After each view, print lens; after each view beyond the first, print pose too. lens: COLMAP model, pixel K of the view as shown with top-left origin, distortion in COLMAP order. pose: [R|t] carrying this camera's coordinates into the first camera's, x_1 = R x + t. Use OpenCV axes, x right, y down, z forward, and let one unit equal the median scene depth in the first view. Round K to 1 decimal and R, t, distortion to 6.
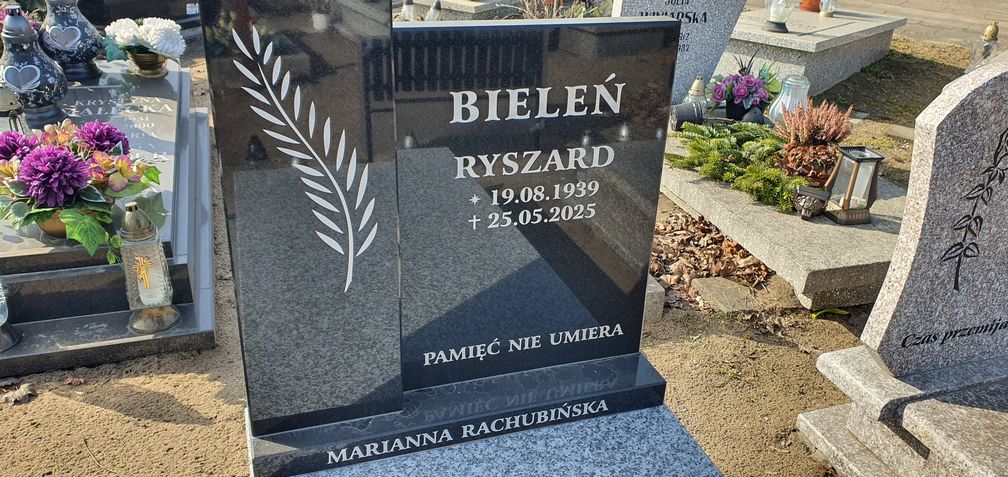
lens RADIAL K [[816.2, 0, 516.7], [0, 816.2, 241.0], [0, 0, 1]] dist [0.125177, -0.253798]
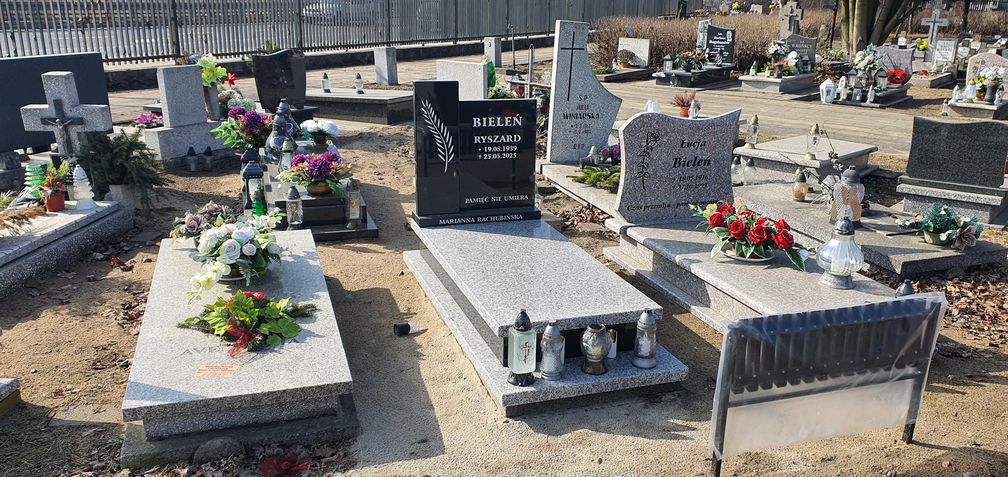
lens RADIAL K [[816.2, 0, 516.7], [0, 816.2, 241.0], [0, 0, 1]] dist [0.125177, -0.253798]
pose [[0.999724, -0.023163, -0.003984, 0.094132], [0.022254, 0.987424, -0.156520, 0.754601], [0.007559, 0.156388, 0.987667, -2.036618]]
